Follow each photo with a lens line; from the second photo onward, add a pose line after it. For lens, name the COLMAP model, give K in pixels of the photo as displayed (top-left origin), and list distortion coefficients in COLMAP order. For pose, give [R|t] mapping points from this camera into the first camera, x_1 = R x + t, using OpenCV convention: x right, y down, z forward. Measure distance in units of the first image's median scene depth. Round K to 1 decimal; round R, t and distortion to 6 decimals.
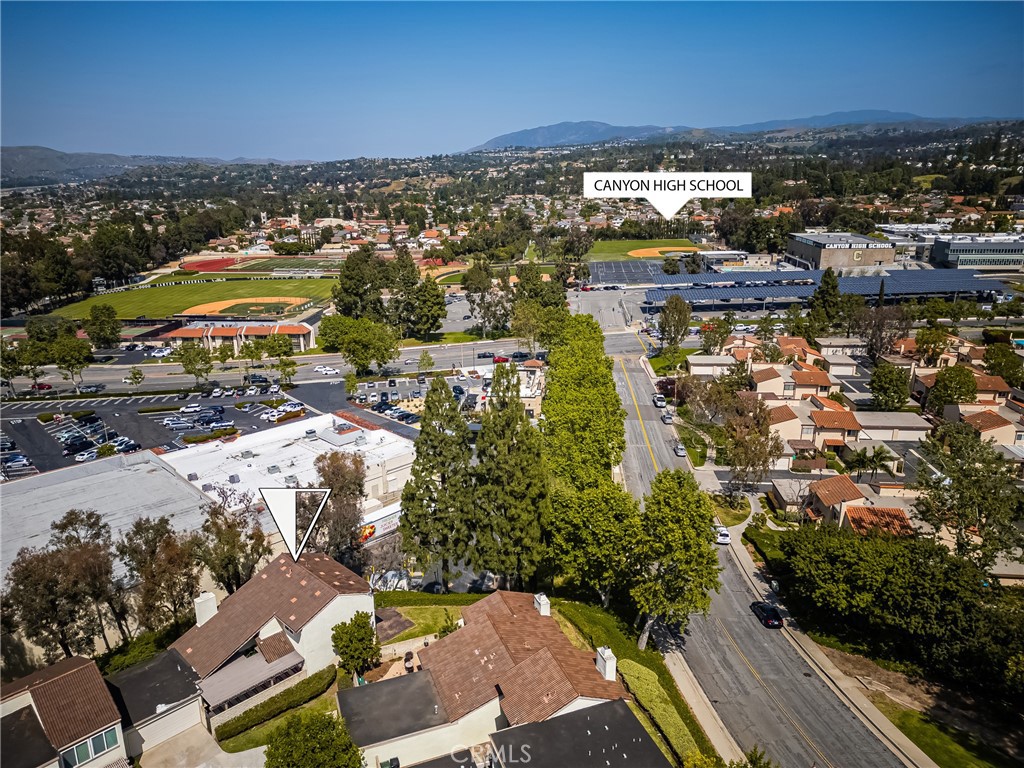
lens RADIAL K [[722.4, 0, 512.0], [0, 722.4, 384.0], [0, 0, 1]] dist [0.061505, -0.054894]
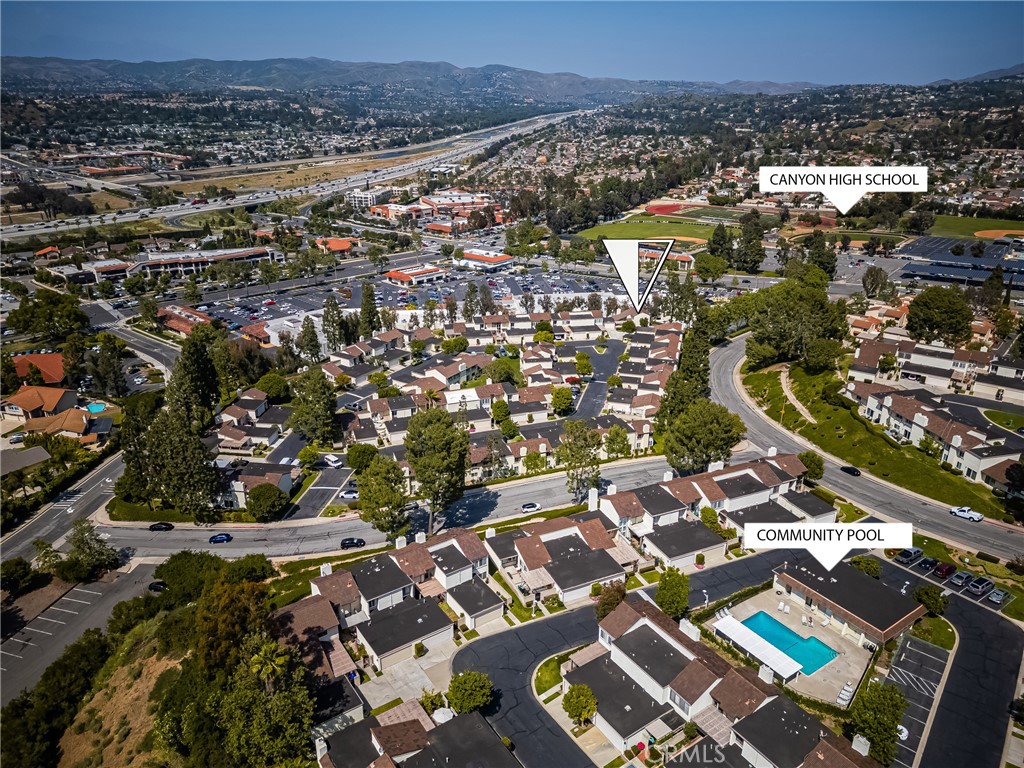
lens RADIAL K [[722.4, 0, 512.0], [0, 722.4, 384.0], [0, 0, 1]] dist [0.061505, -0.054894]
pose [[0.813948, 0.228314, -0.534193, 0.201220], [-0.175265, 0.973197, 0.148895, 0.020490], [0.553870, -0.027568, 0.832147, -0.407685]]
